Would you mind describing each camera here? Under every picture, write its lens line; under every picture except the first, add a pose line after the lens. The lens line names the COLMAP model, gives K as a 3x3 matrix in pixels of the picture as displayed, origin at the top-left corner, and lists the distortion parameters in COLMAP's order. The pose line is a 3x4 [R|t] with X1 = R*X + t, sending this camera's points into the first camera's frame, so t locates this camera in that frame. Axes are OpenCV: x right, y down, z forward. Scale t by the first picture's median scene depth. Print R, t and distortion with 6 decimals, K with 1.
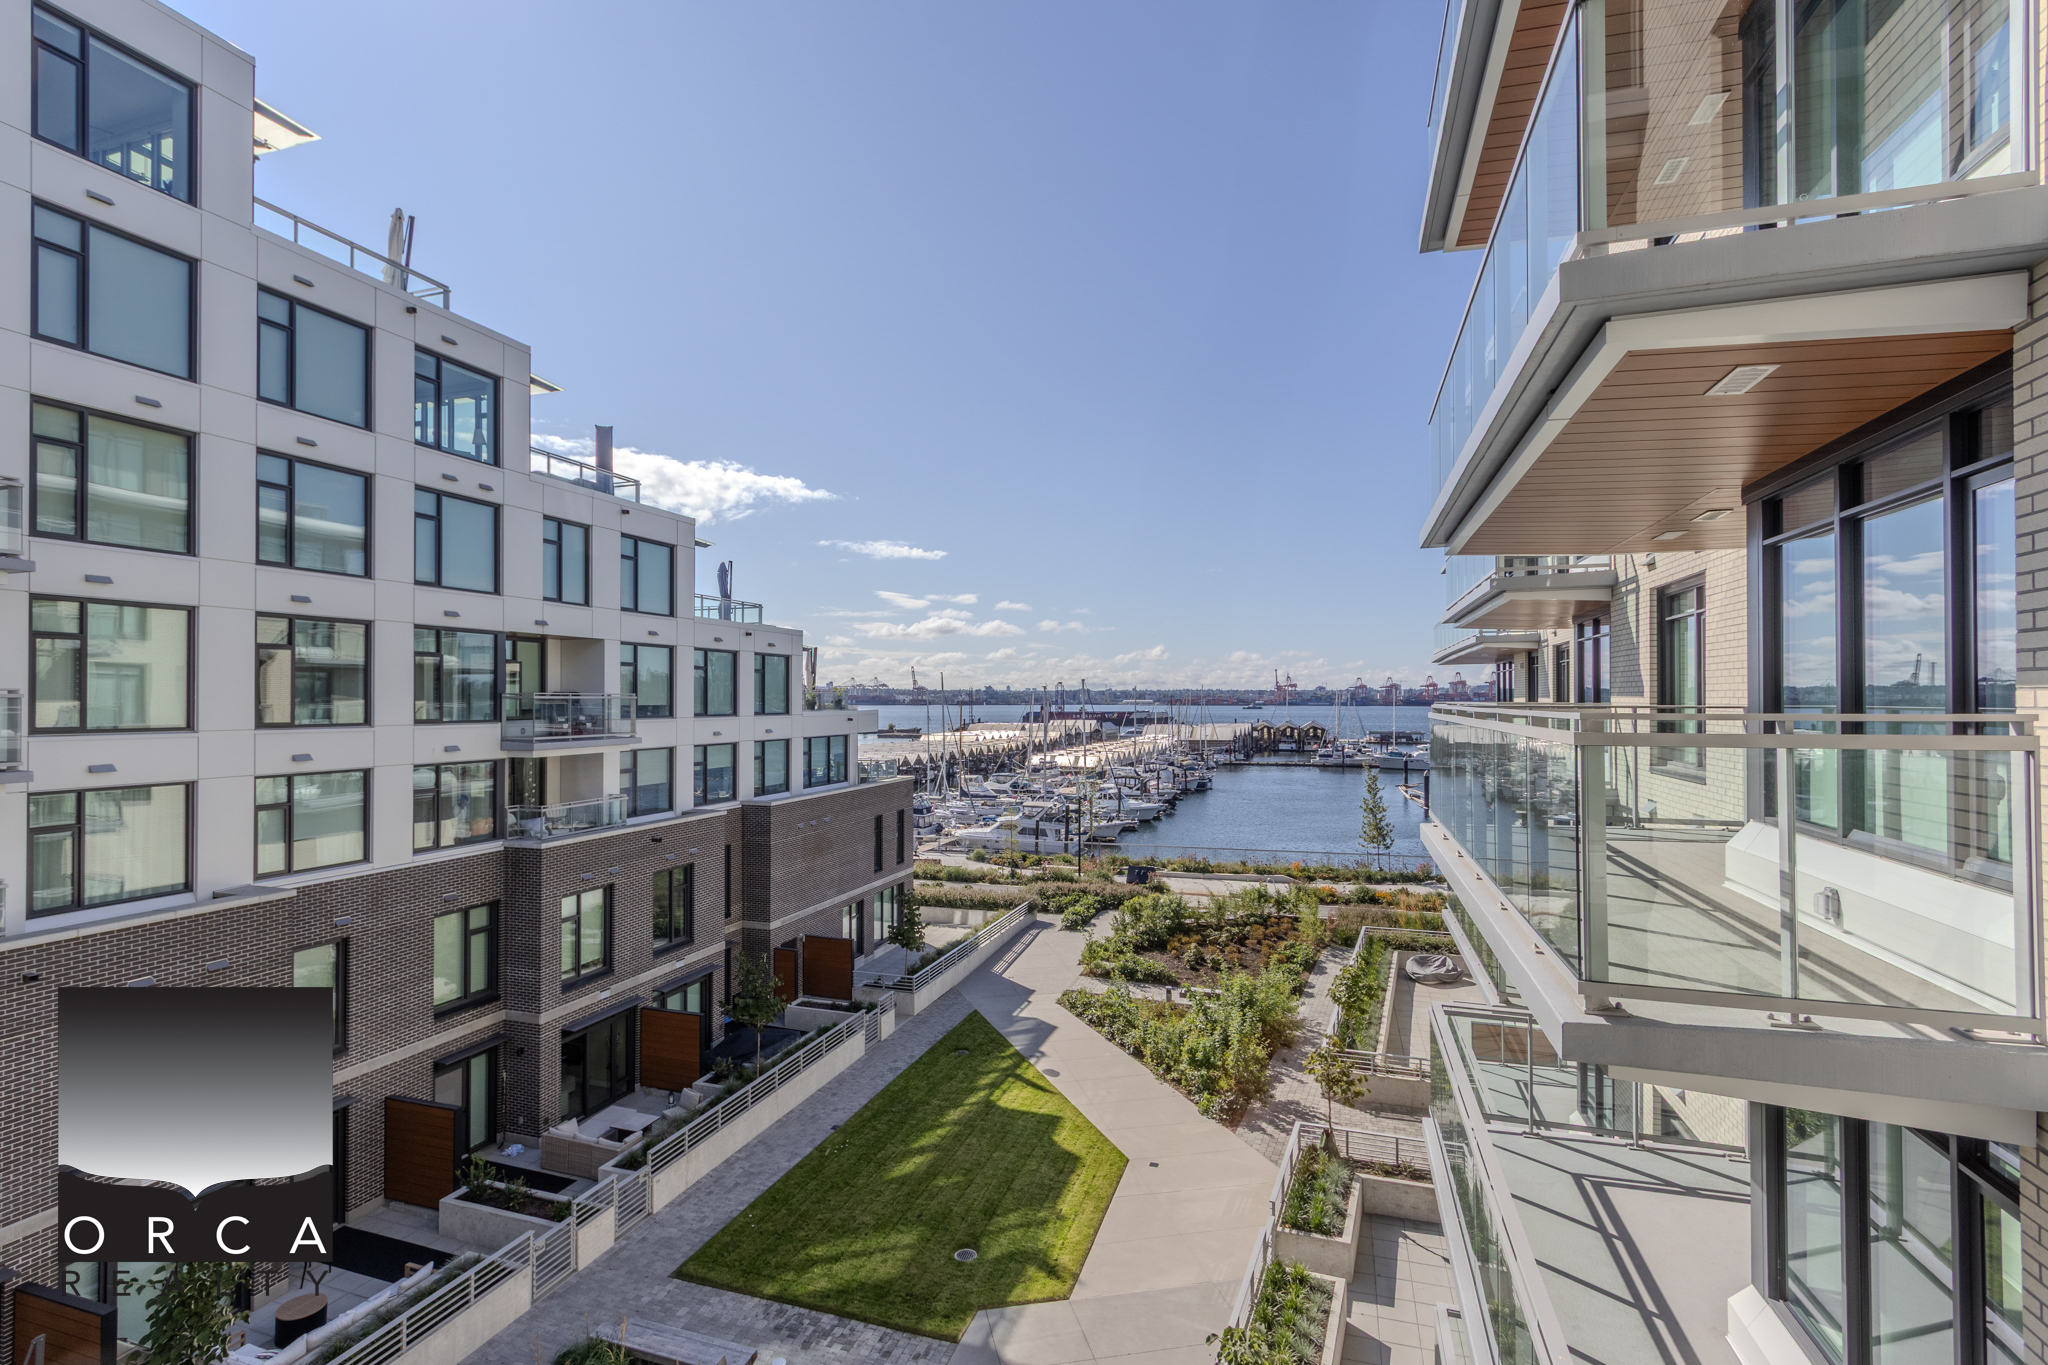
lens RADIAL K [[946.0, 0, 1004.5], [0, 946.0, 693.4], [0, 0, 1]] dist [0.005441, -0.003003]
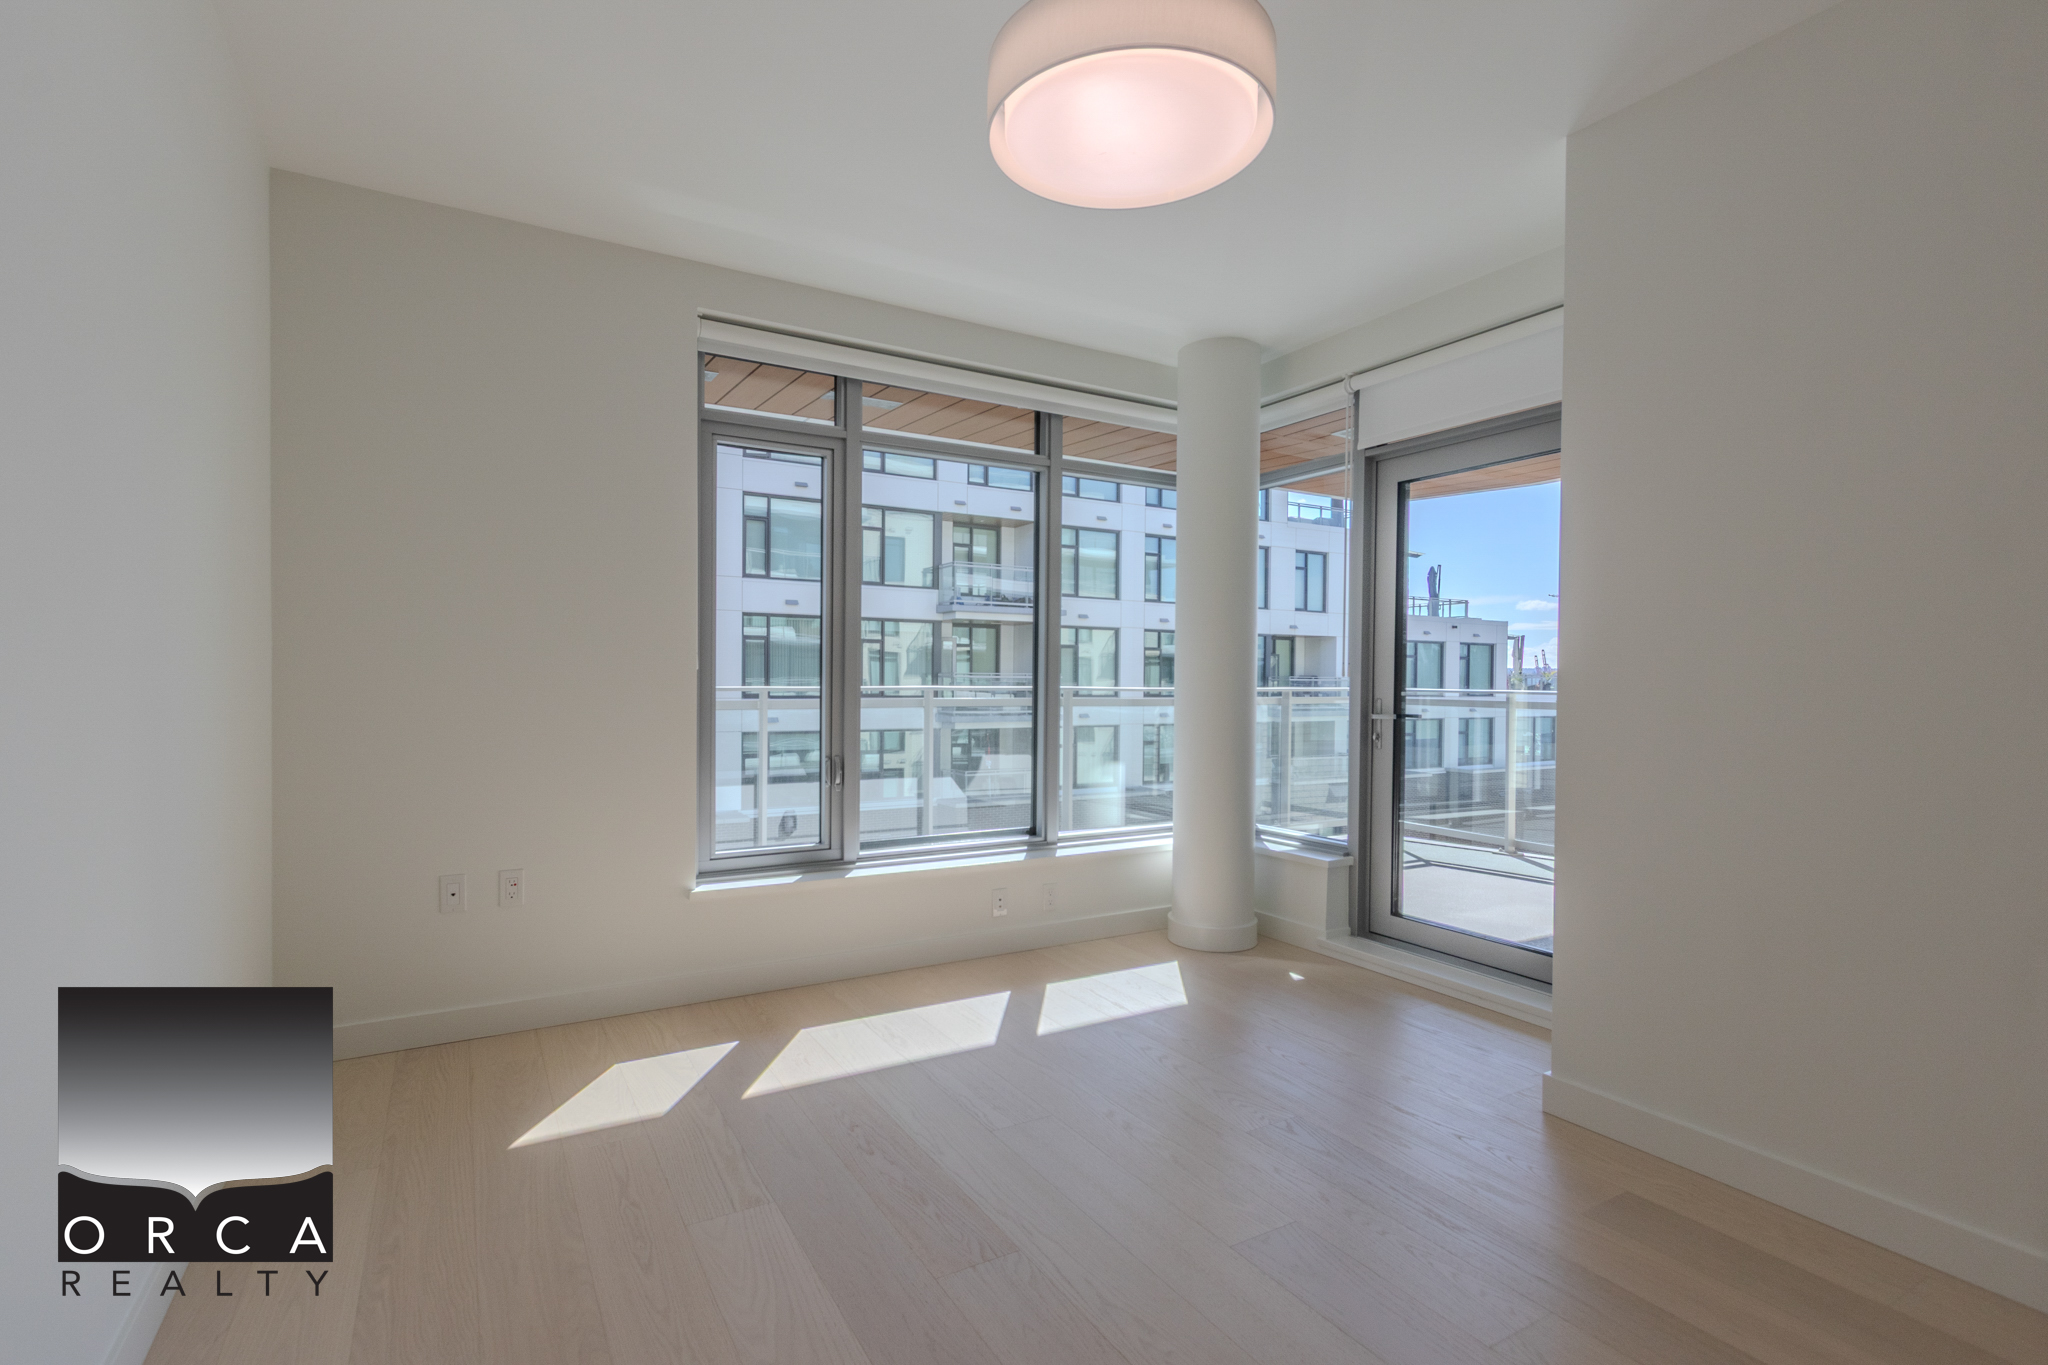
lens RADIAL K [[946.0, 0, 1006.4], [0, 946.0, 680.5], [0, 0, 1]] dist [0.005441, -0.003003]
pose [[0.752128, 0.010119, -0.658939, 0.083848], [-0.005711, 0.999945, 0.008837, -0.003220], [0.658992, -0.002884, 0.752144, -0.242996]]
